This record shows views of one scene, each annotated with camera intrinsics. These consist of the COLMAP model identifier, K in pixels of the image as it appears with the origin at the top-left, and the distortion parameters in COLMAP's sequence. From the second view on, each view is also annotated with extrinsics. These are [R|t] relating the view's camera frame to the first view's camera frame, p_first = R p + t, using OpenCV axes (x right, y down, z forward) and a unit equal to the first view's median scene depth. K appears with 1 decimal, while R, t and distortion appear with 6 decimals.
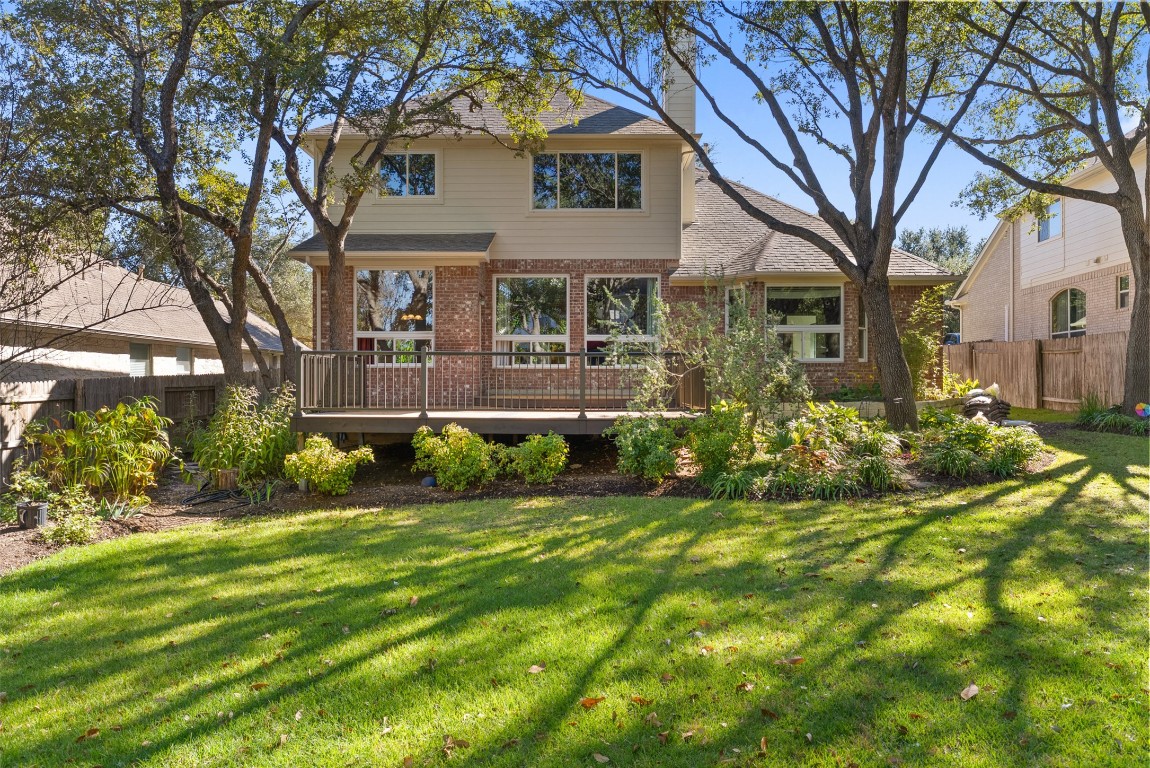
lens RADIAL K [[799.0, 0, 575.0], [0, 799.0, 384.0], [0, 0, 1]] dist [-0.000872, -0.000368]
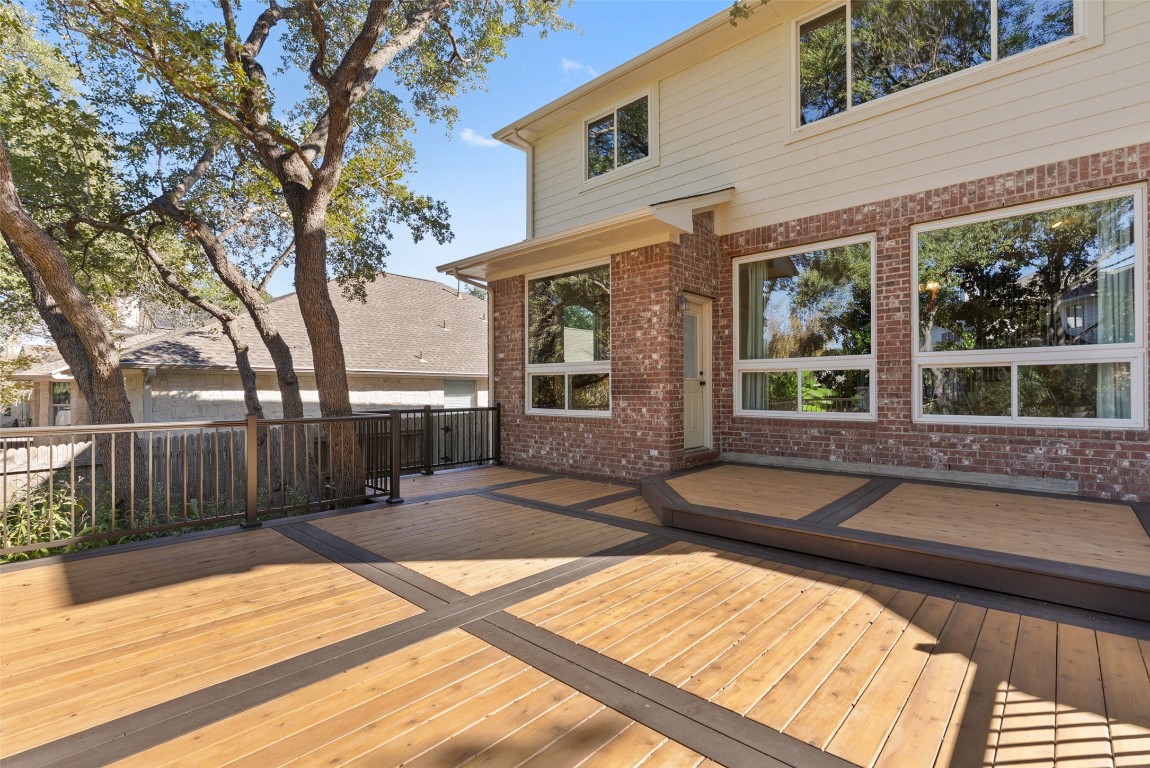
lens RADIAL K [[526.3, 0, 574.0], [0, 526.3, 389.0], [0, 0, 1]] dist [0.000578, 0.000642]
pose [[0.751340, -0.005606, -0.659891, 0.067892], [0.002025, 0.999979, -0.006189, -0.038395], [0.659912, 0.003314, 0.751336, 0.630637]]
